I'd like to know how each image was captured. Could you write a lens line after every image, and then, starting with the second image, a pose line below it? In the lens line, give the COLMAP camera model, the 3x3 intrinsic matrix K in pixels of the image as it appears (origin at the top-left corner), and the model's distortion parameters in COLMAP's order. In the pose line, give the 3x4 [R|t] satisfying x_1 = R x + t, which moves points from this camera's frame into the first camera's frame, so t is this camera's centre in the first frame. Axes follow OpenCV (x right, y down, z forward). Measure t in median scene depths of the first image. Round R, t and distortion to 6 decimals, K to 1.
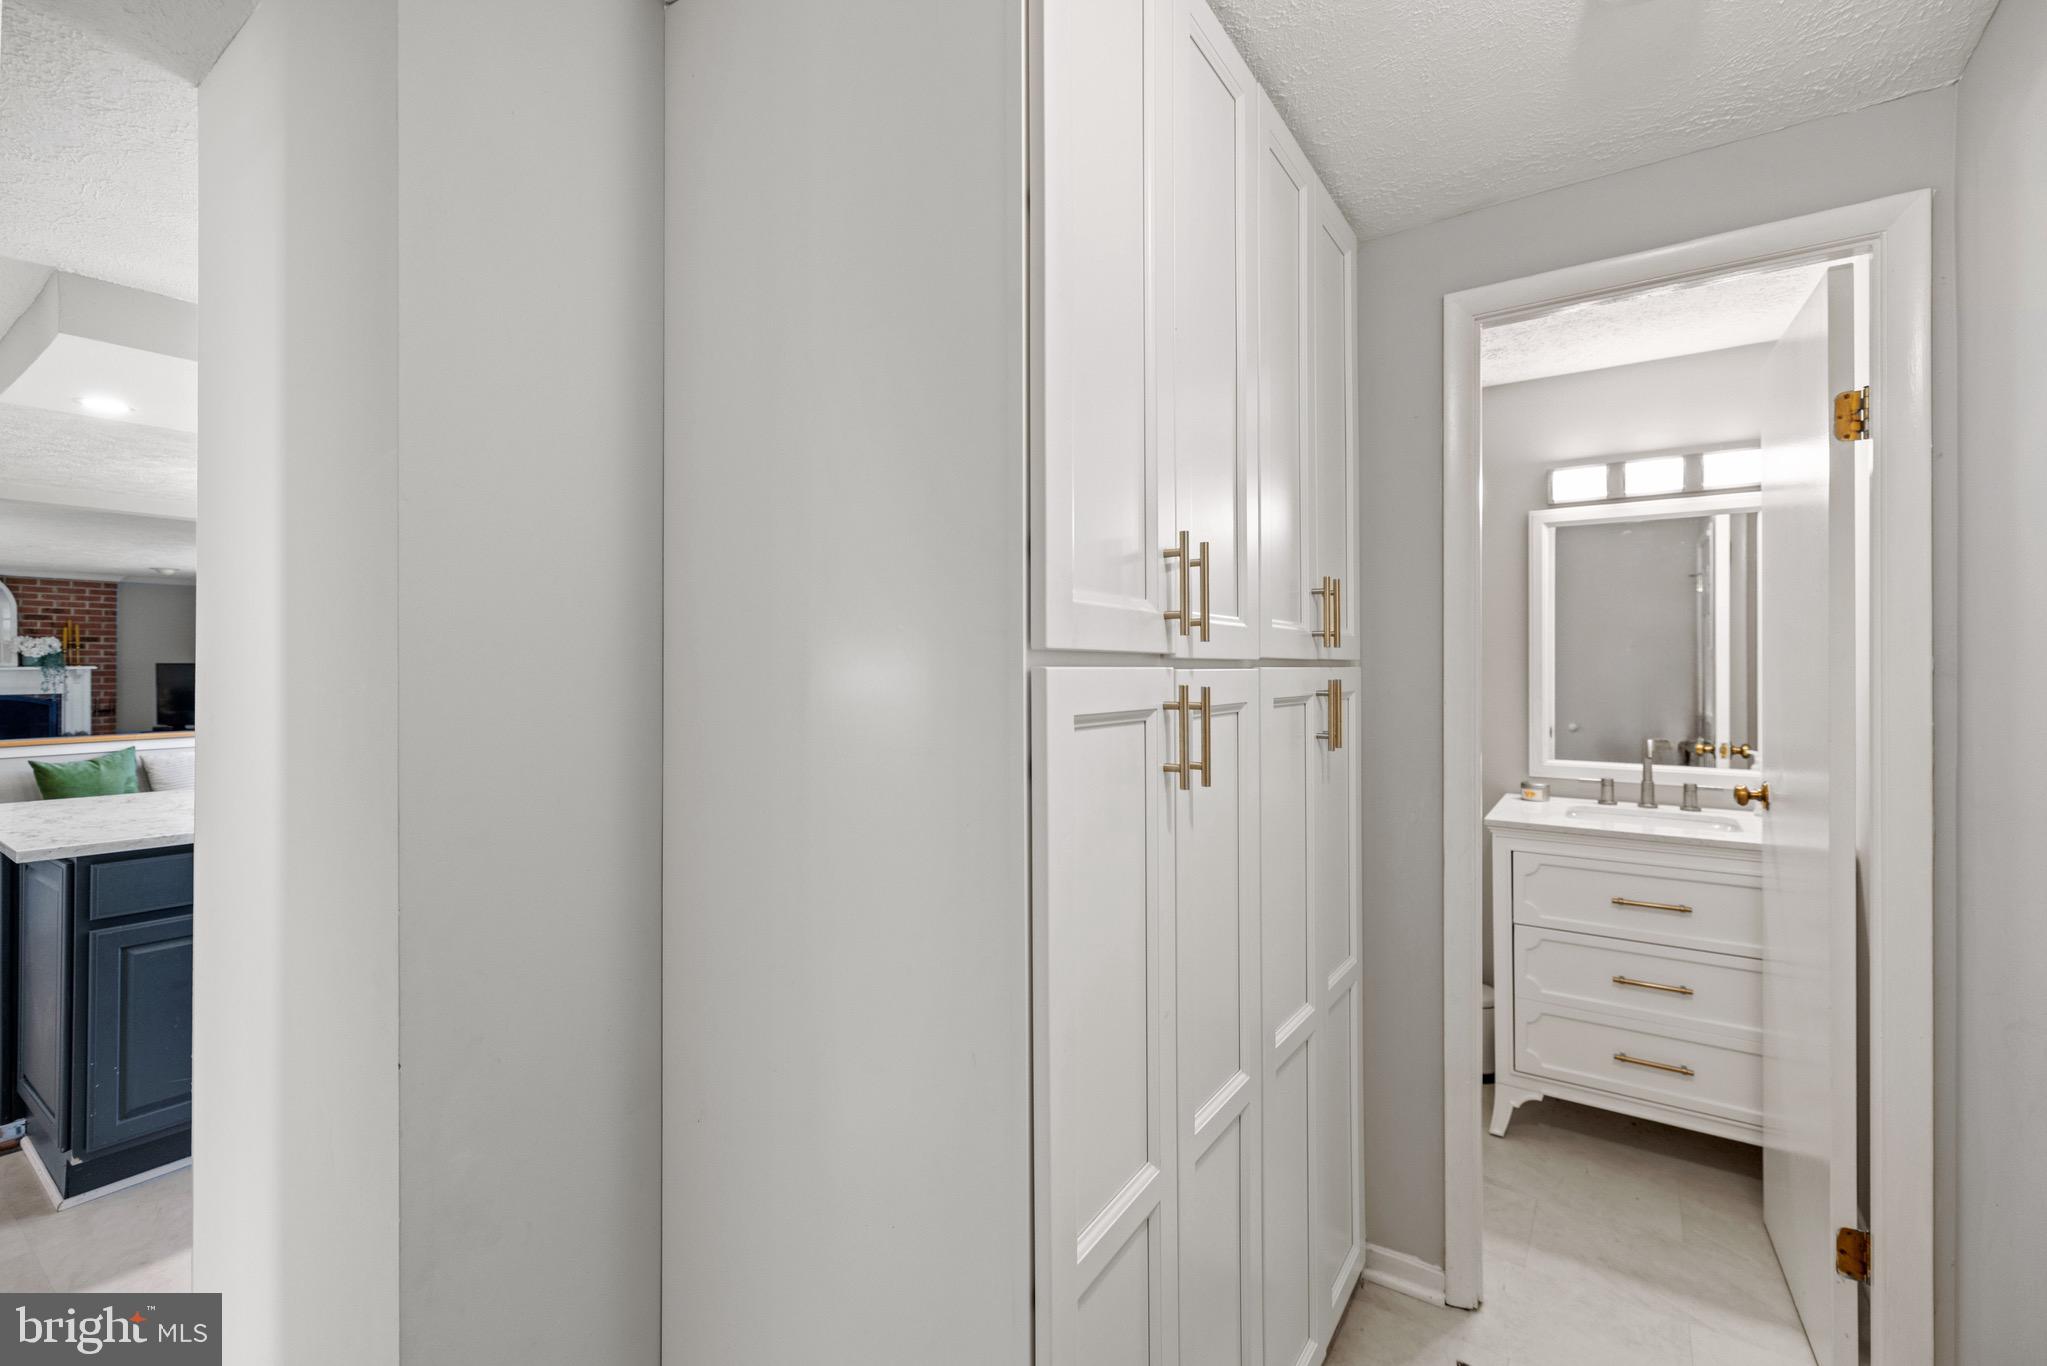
lens RADIAL K [[873.1, 0, 1034.2], [0, 873.1, 663.9], [0, 0, 1]] dist [0.001460, -0.001348]
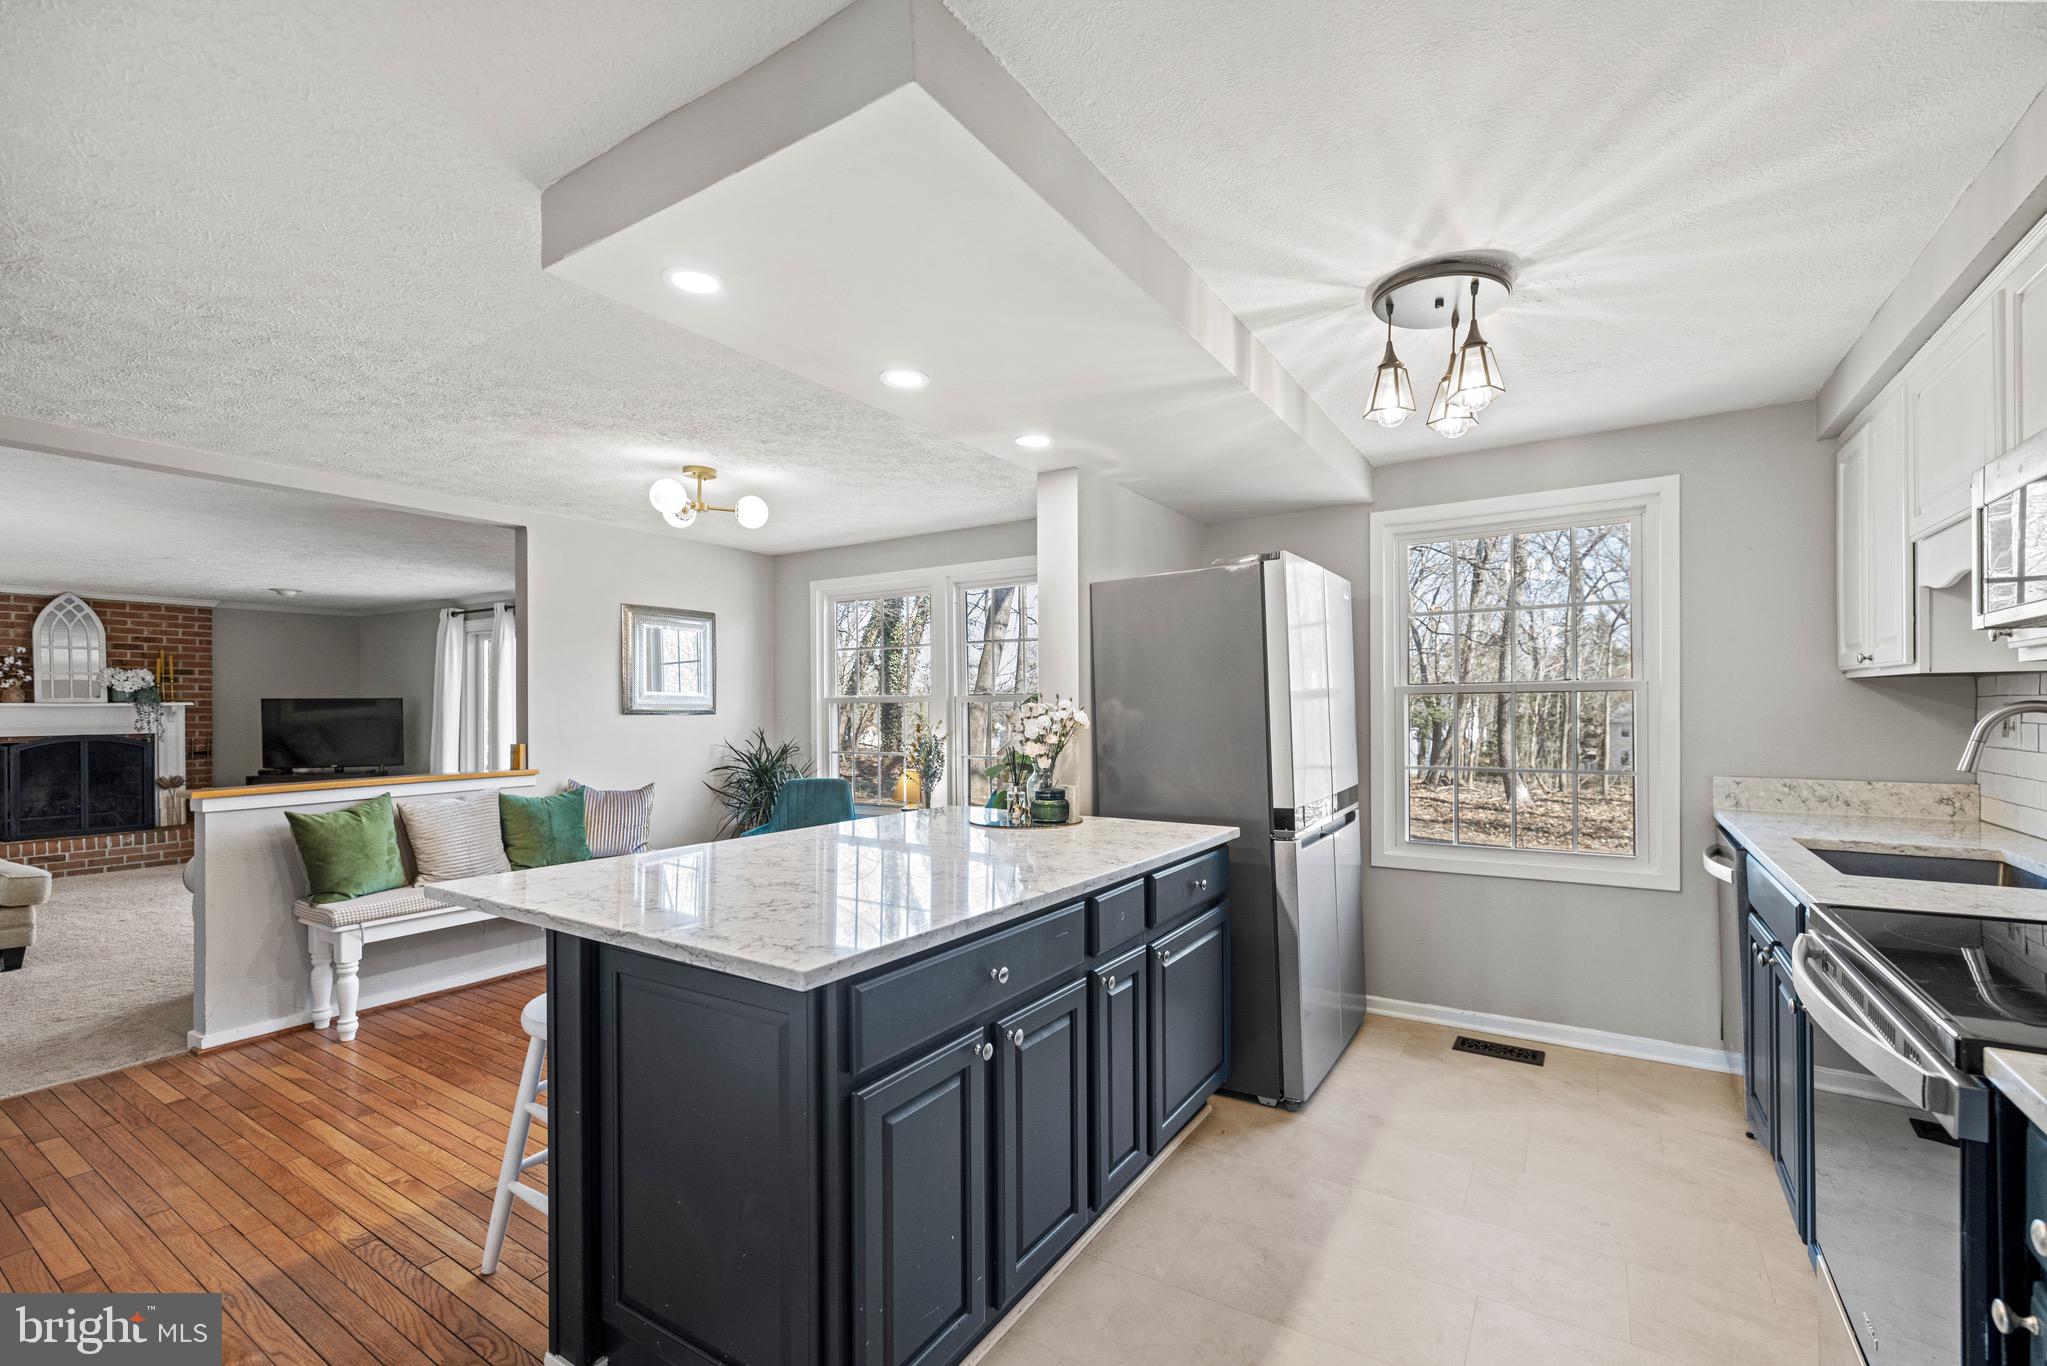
lens RADIAL K [[873.1, 0, 1036.3], [0, 873.1, 705.1], [0, 0, 1]] dist [0.001460, -0.001348]
pose [[0.999652, -0.004346, 0.026022, -0.247088], [0.004330, 0.999990, 0.000671, 0.008710], [-0.026025, -0.000558, 0.999661, 0.096474]]
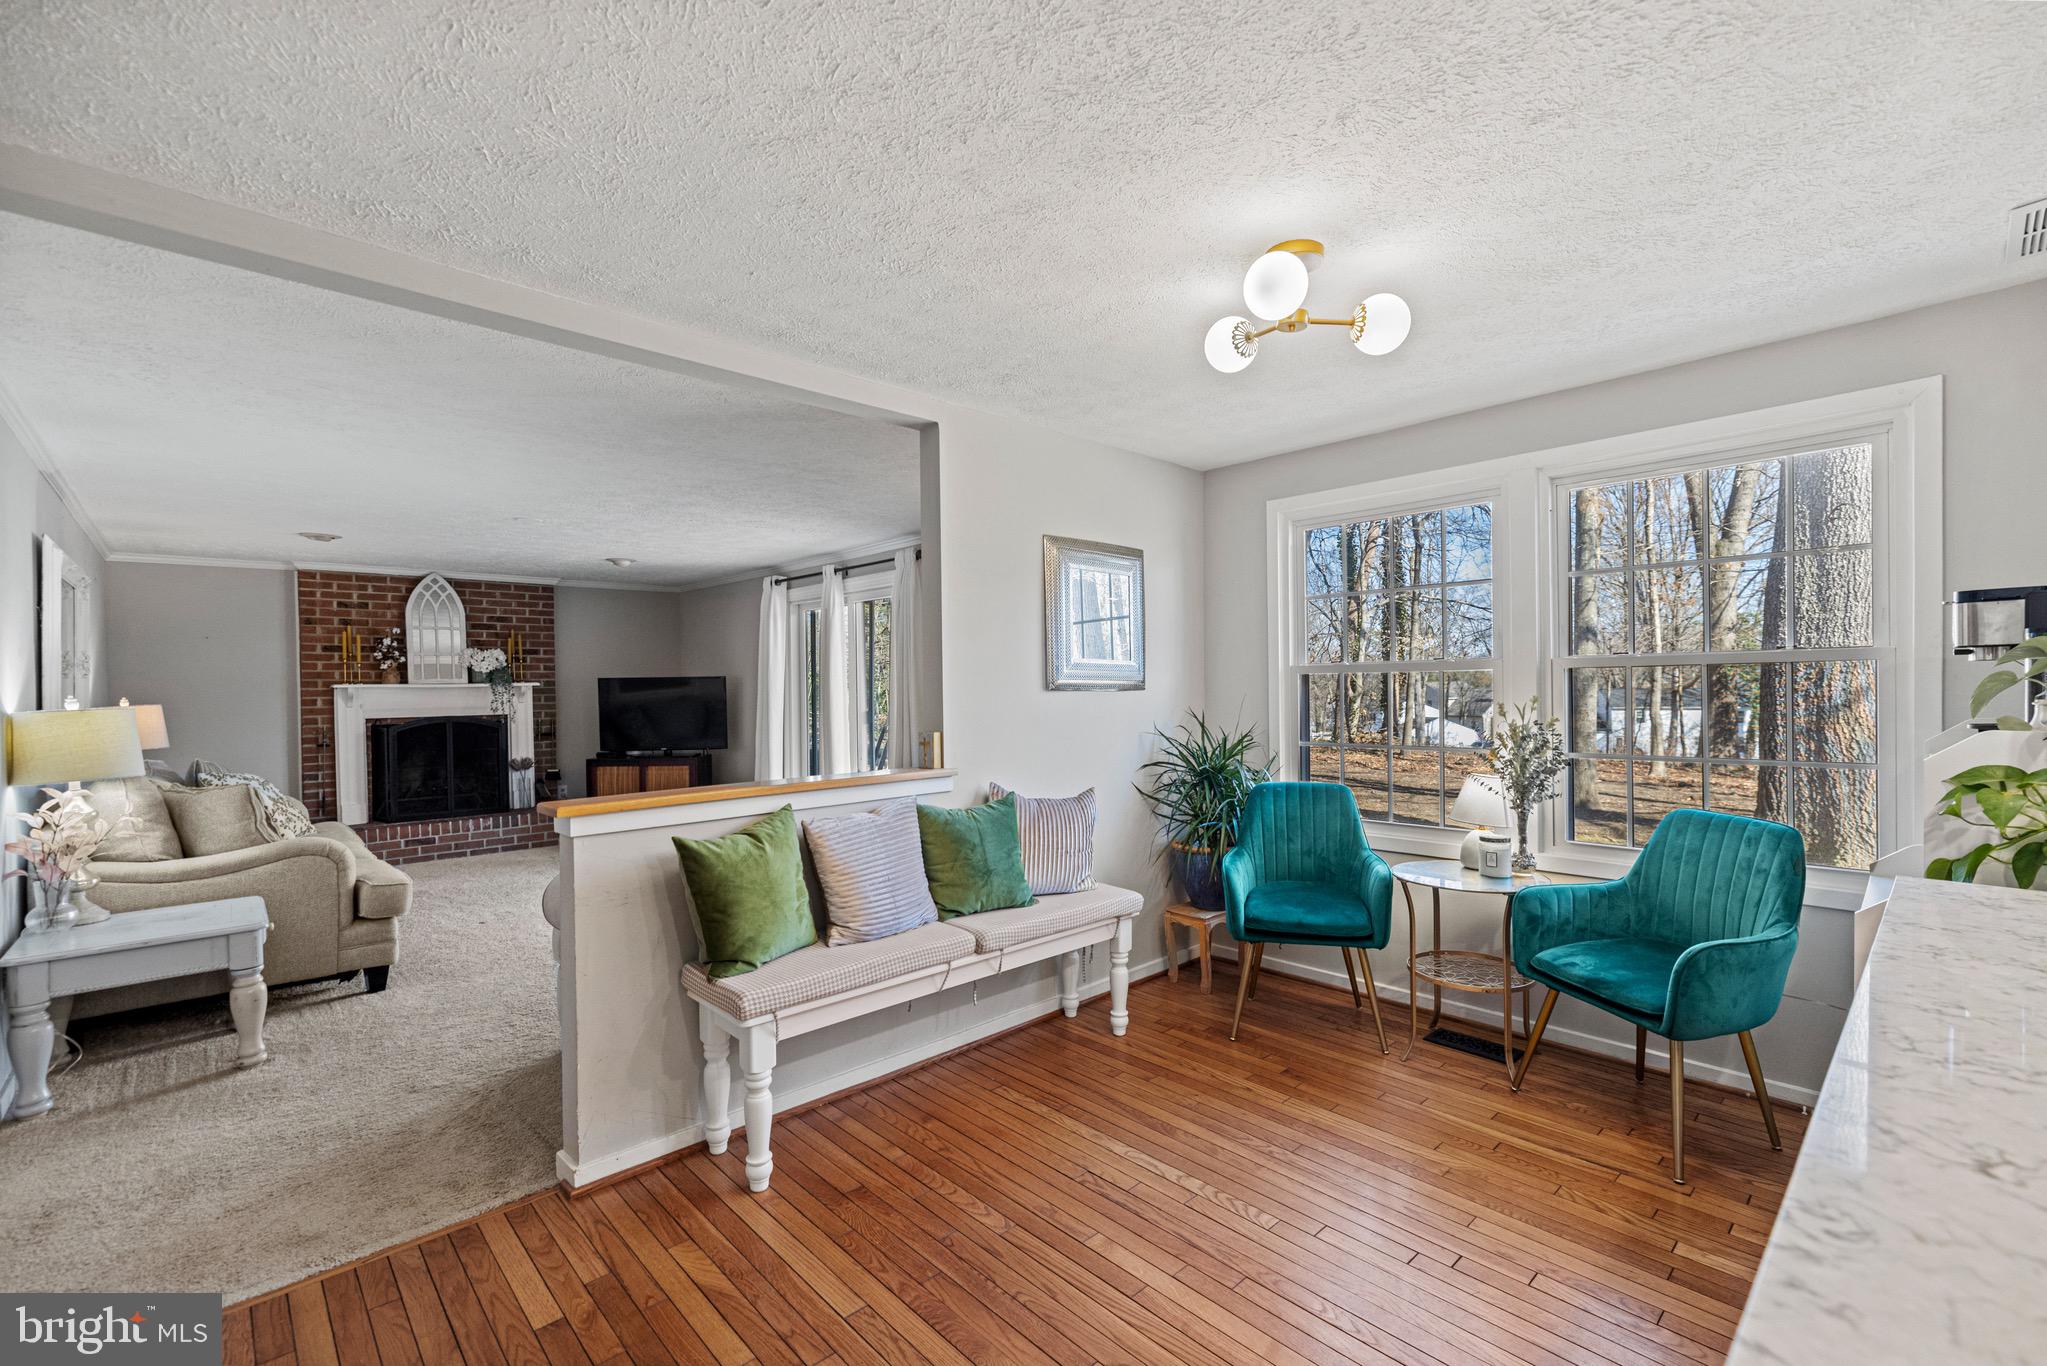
lens RADIAL K [[873.1, 0, 1025.0], [0, 873.1, 698.8], [0, 0, 1]] dist [0.001460, -0.001348]
pose [[0.974026, -0.008008, -0.226294, -0.414577], [0.011650, 0.999823, 0.014765, 0.011678], [0.226135, -0.017017, 0.973947, 0.270008]]
